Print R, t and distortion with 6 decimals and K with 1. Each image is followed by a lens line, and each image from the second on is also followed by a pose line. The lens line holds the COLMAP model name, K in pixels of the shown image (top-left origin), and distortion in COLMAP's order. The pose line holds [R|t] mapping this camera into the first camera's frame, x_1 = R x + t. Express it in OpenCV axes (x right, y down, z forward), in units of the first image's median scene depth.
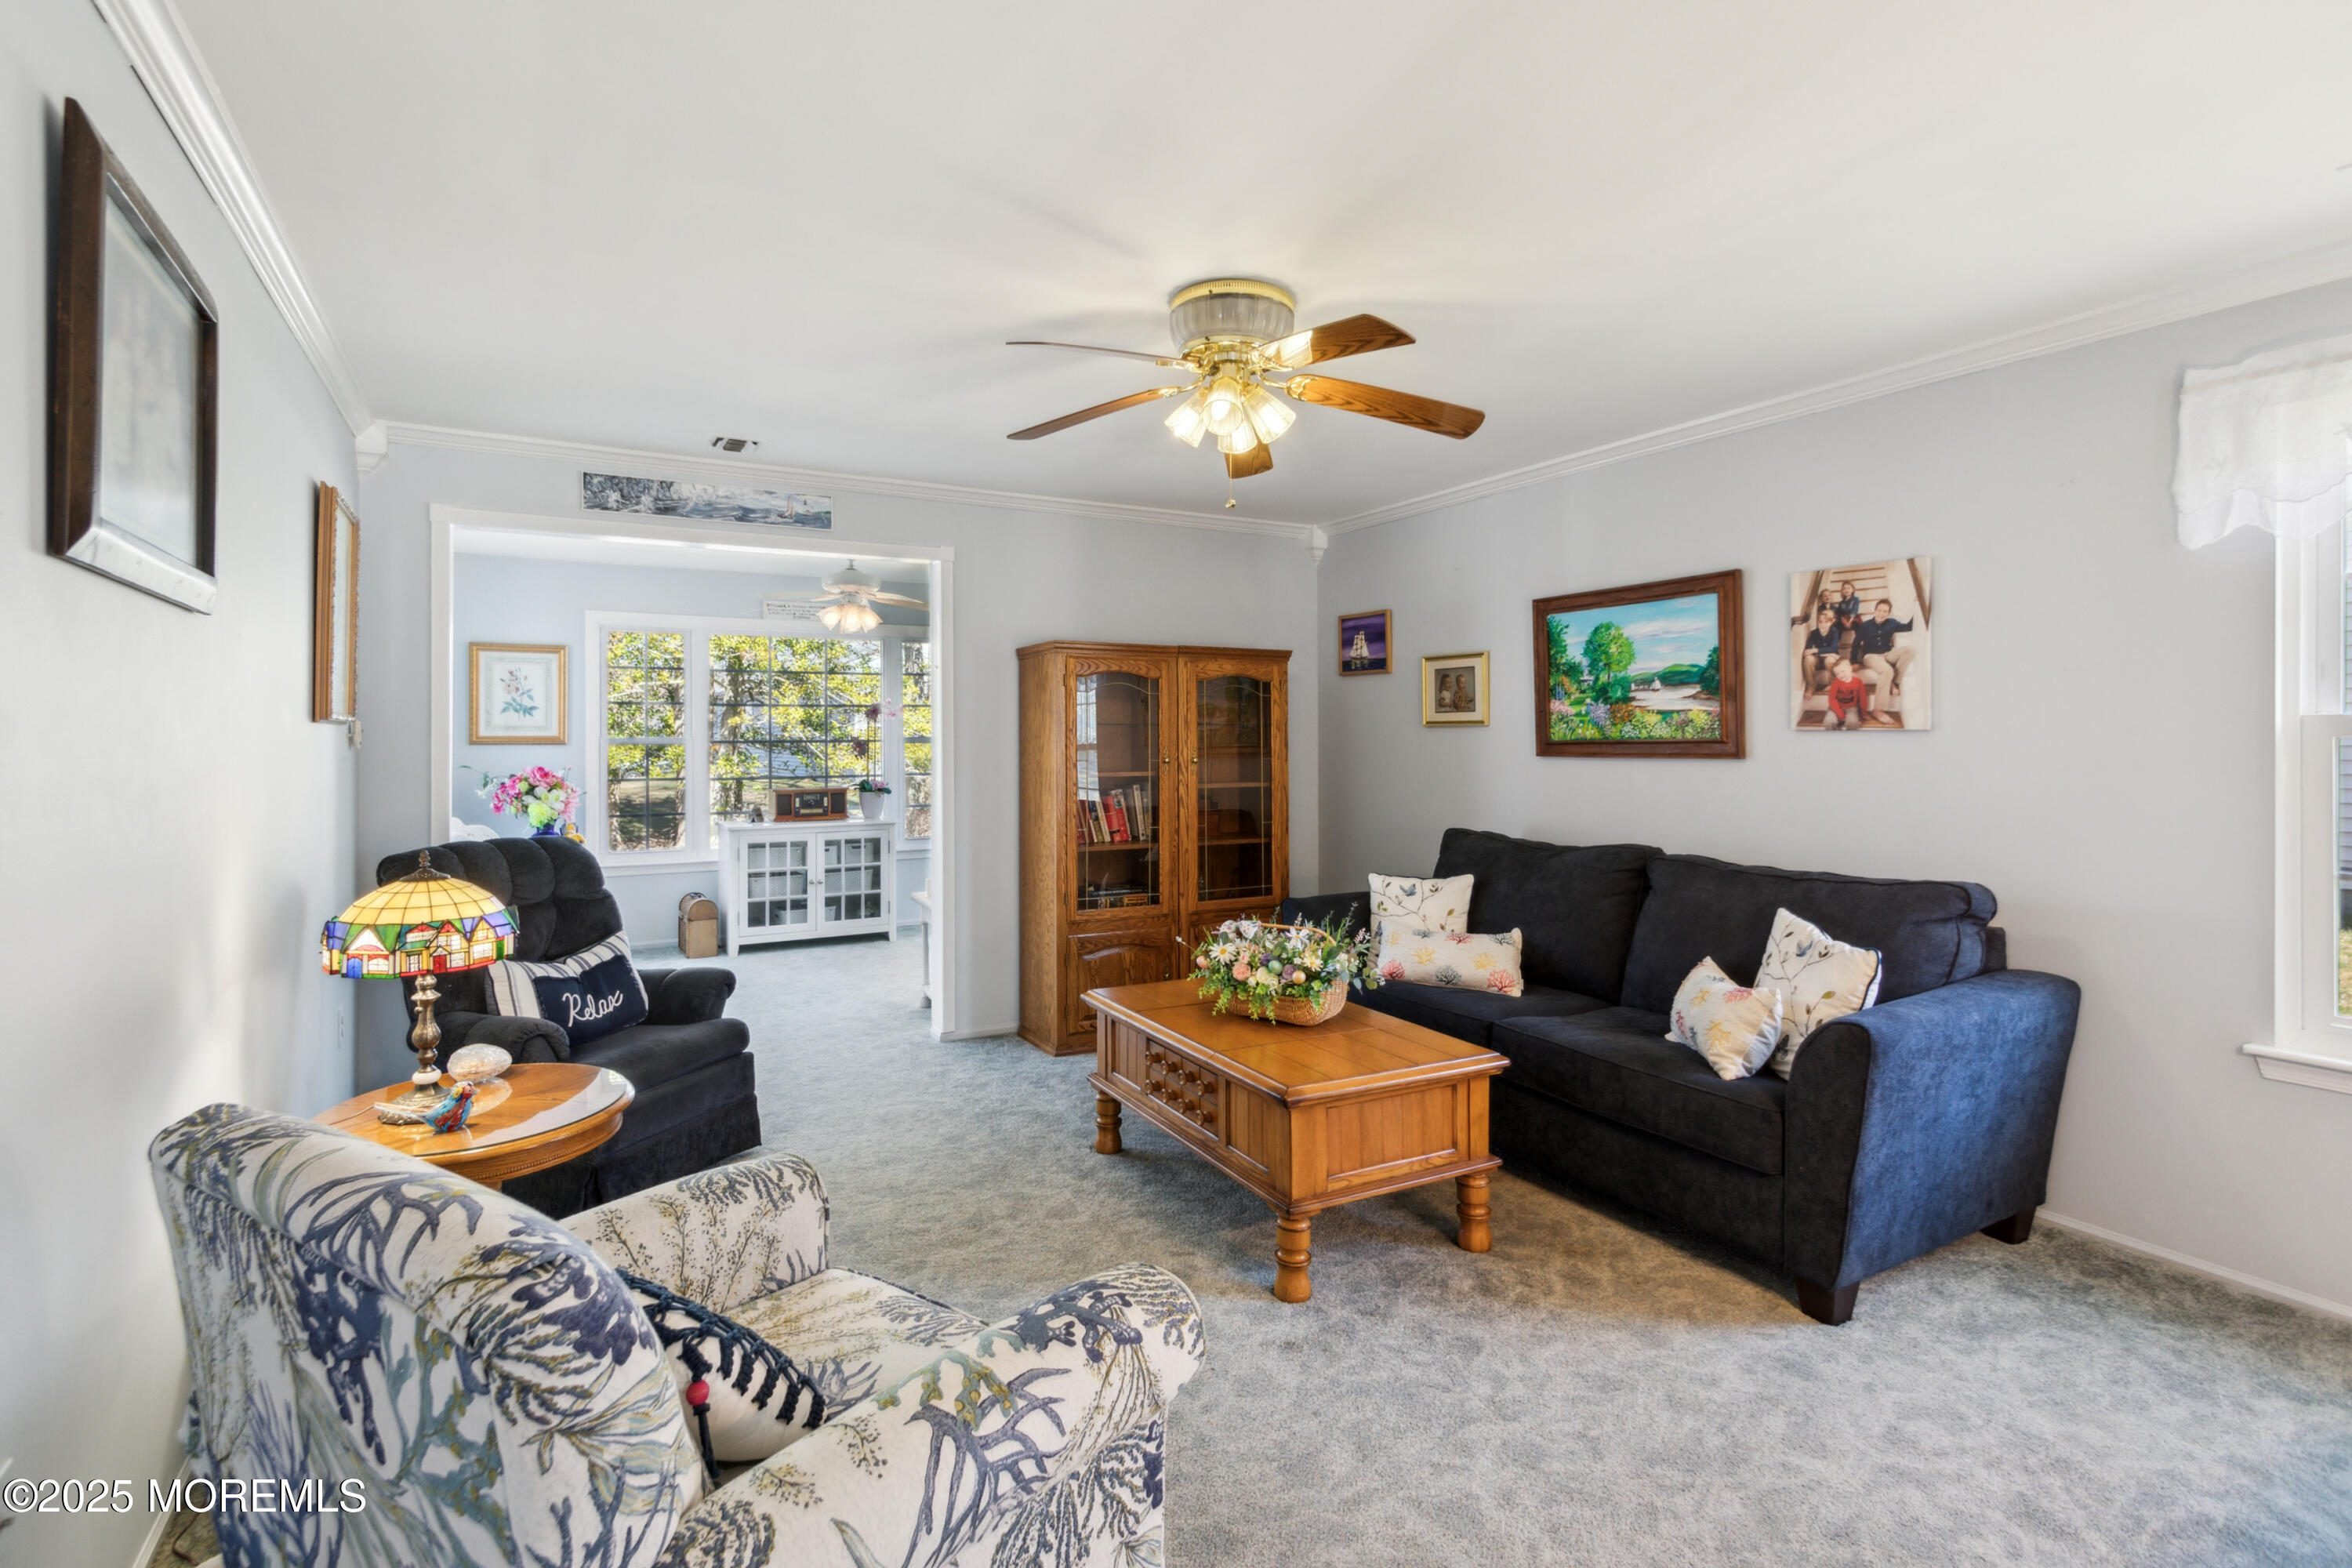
lens RADIAL K [[1143.0, 0, 1182.1], [0, 1143.0, 740.2], [0, 0, 1]] dist [0.019363, -0.000774]
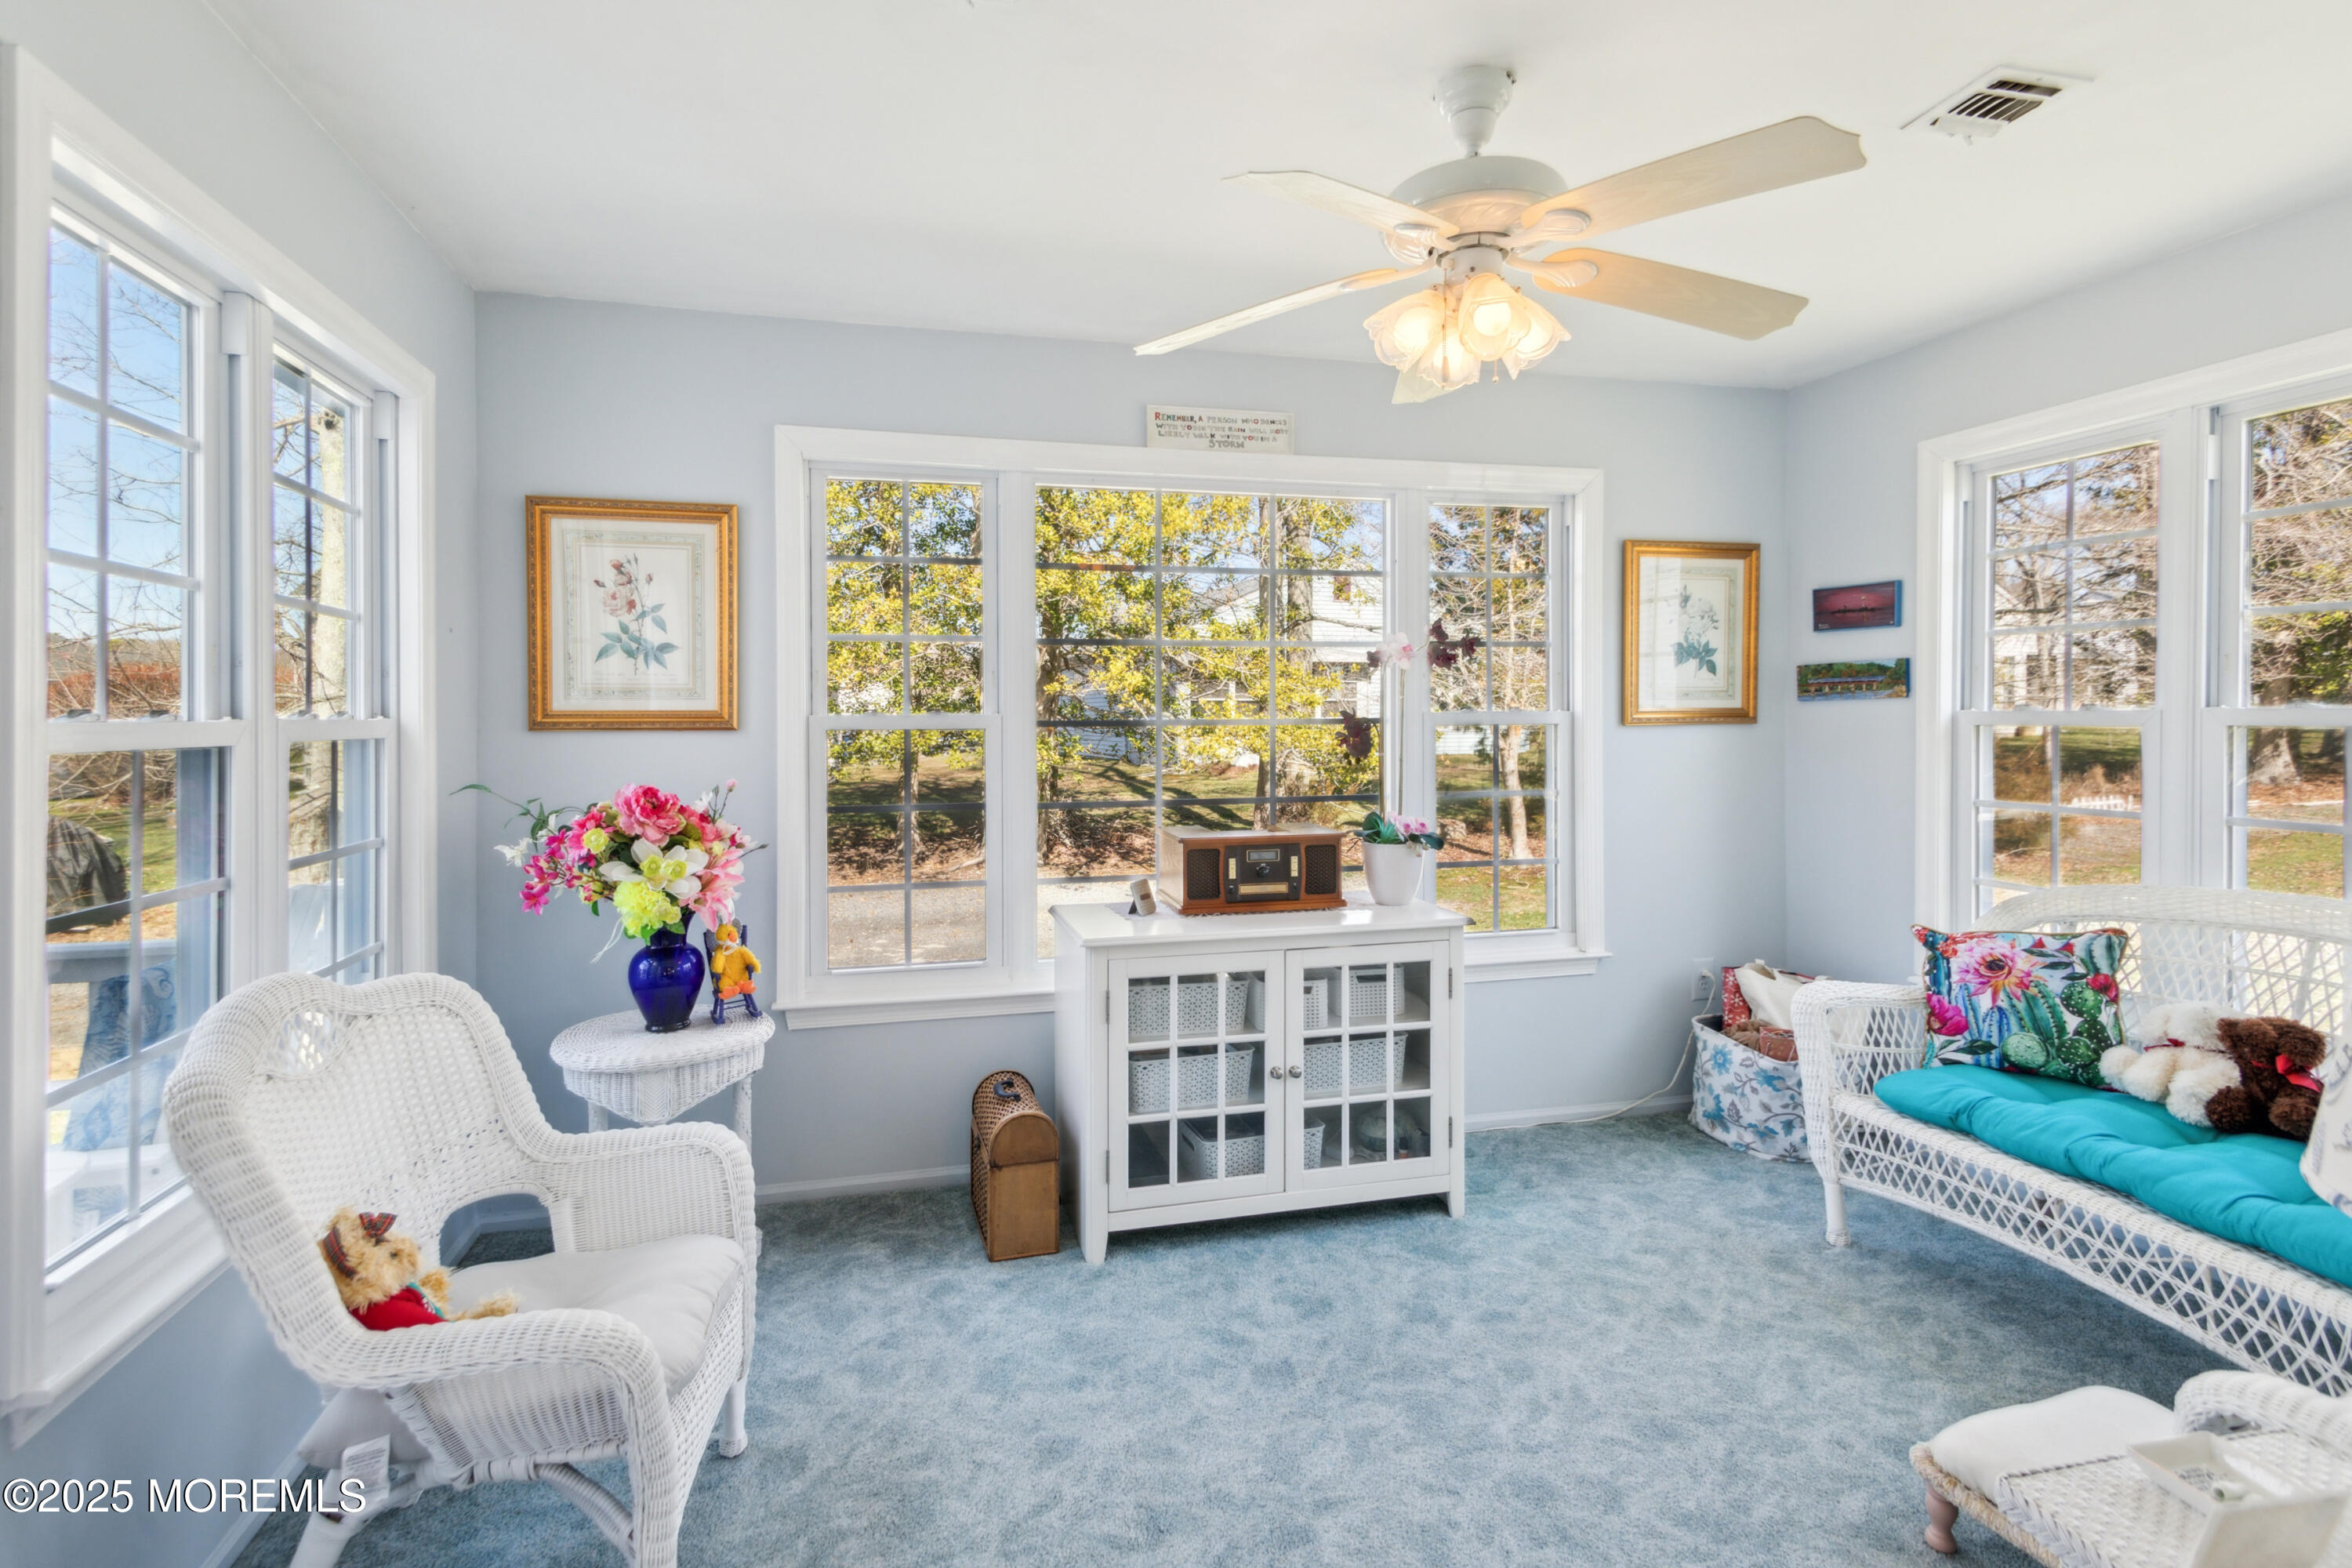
lens RADIAL K [[1143.0, 0, 1166.8], [0, 1143.0, 713.5], [0, 0, 1]] dist [0.019363, -0.000774]
pose [[0.966733, -0.002459, -0.255776, -0.265370], [0.002199, 0.999997, -0.001305, -0.001582], [0.255779, 0.000700, 0.966735, 0.621440]]
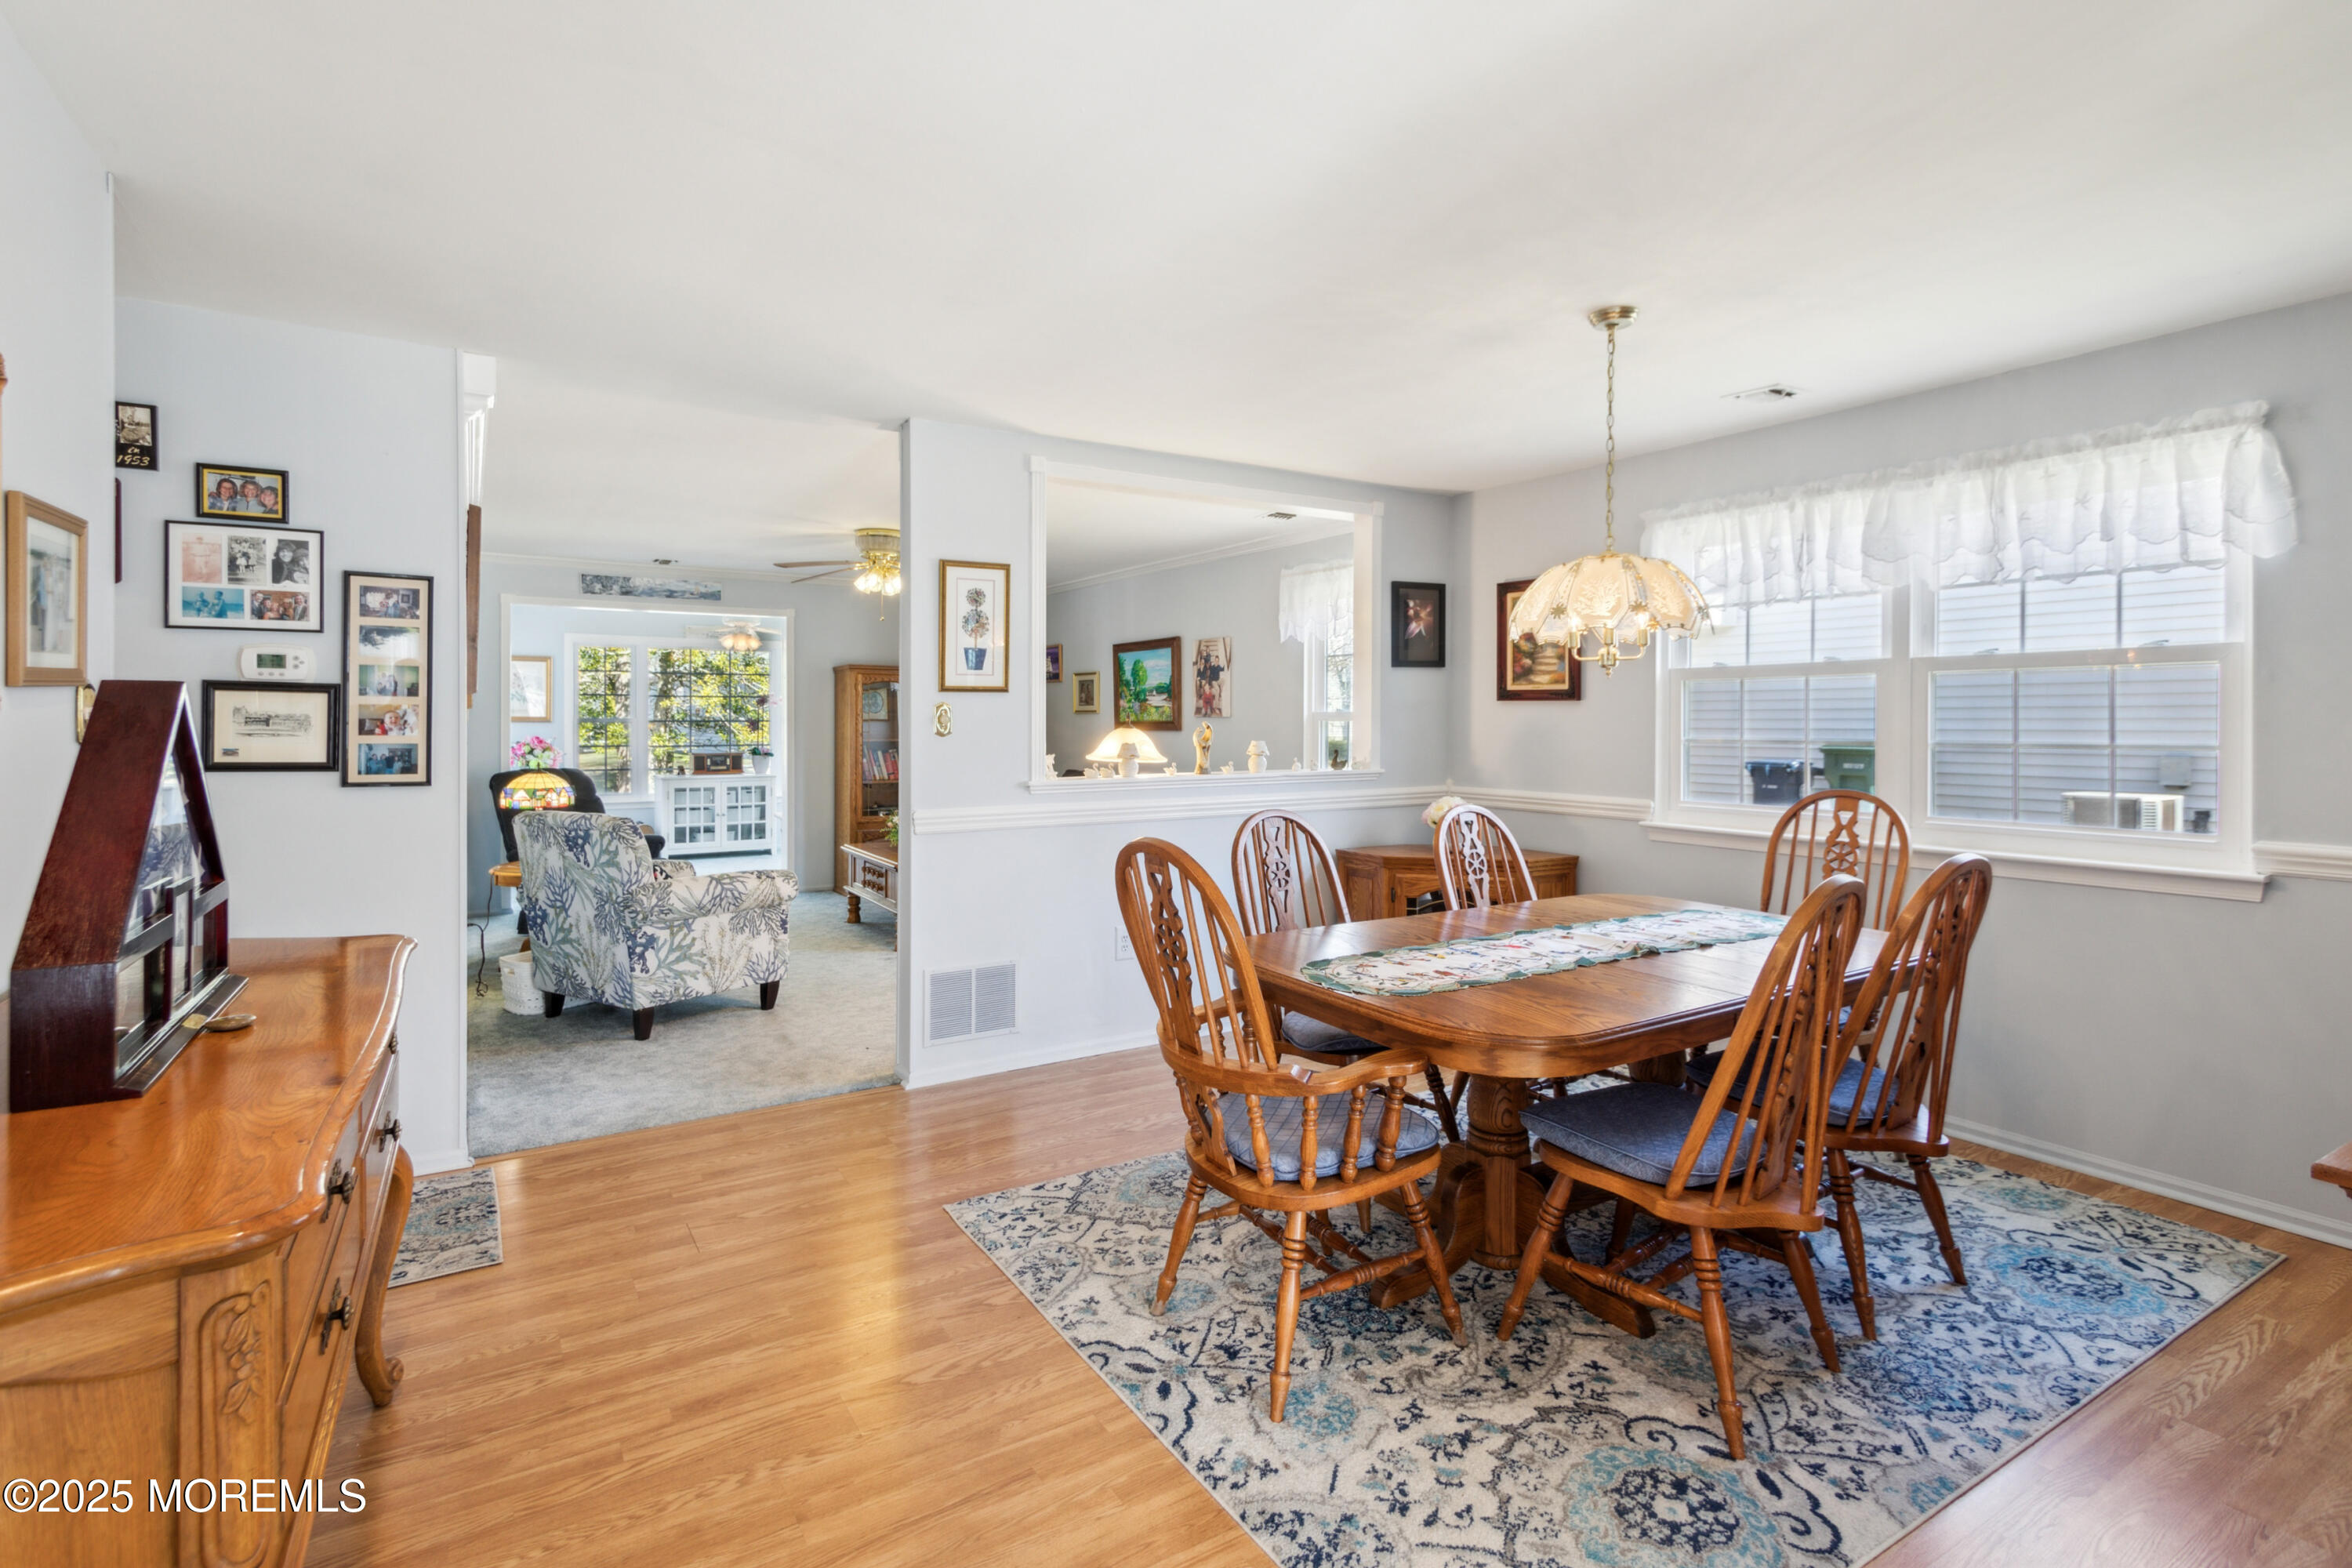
lens RADIAL K [[1143.0, 0, 1188.0], [0, 1143.0, 725.0], [0, 0, 1]] dist [0.019363, -0.000774]
pose [[0.998559, 0.003485, 0.053553, 0.218718], [-0.003592, 0.999992, 0.001909, 0.001277], [-0.053546, -0.002099, 0.998563, -0.553349]]
